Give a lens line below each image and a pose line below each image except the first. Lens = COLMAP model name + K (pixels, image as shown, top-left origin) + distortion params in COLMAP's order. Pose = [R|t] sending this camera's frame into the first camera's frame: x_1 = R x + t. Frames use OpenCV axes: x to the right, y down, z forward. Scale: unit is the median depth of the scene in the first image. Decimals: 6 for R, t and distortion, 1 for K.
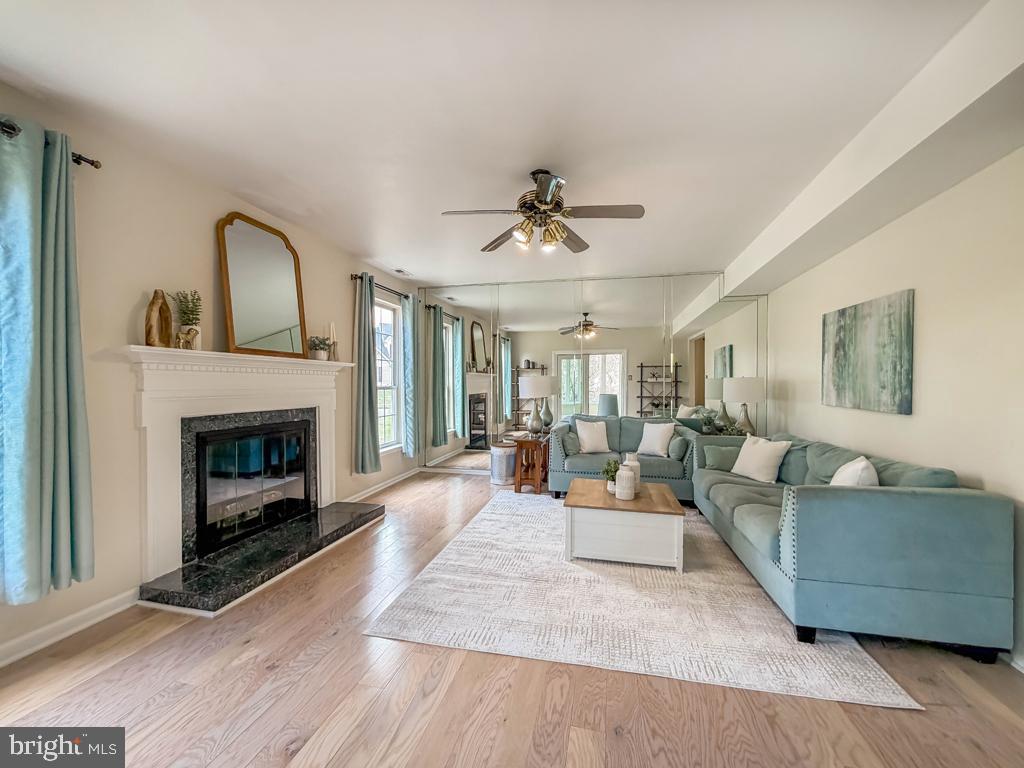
lens RADIAL K [[413.1, 0, 510.0], [0, 413.1, 382.7], [0, 0, 1]] dist [-0.001123, -0.000233]
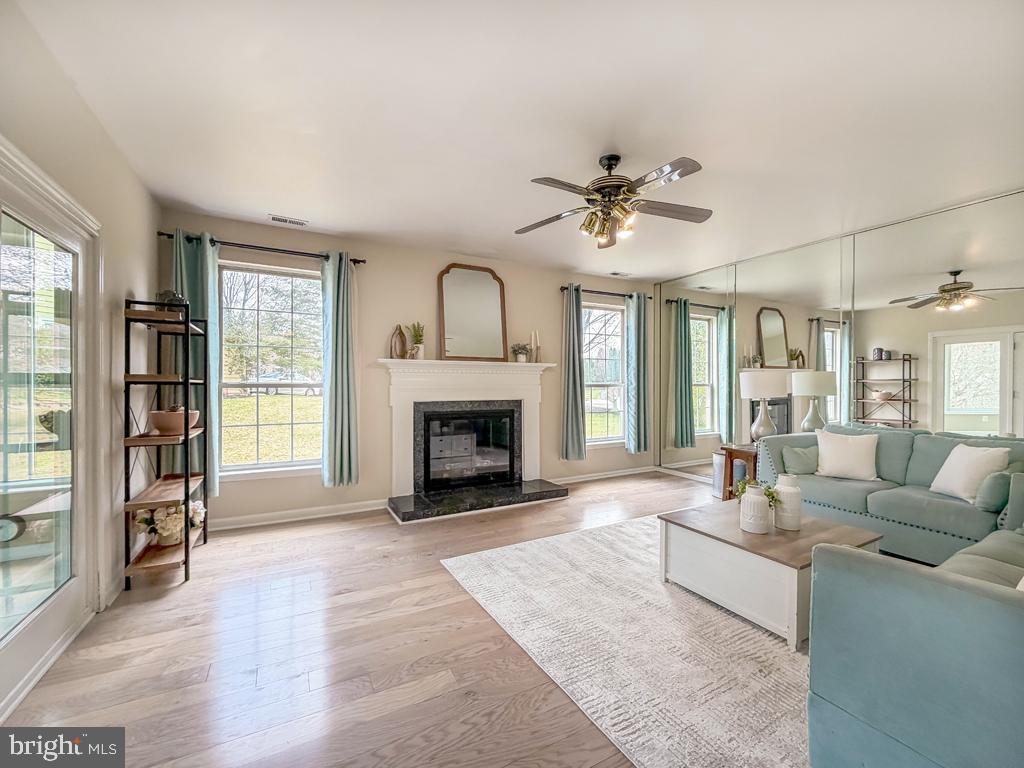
lens RADIAL K [[413.1, 0, 510.0], [0, 413.1, 382.7], [0, 0, 1]] dist [-0.001123, -0.000233]
pose [[0.674226, 0.001155, -0.738524, 0.448027], [0.002108, 0.999992, 0.003488, 0.003140], [0.738522, -0.003908, 0.674218, 0.131533]]
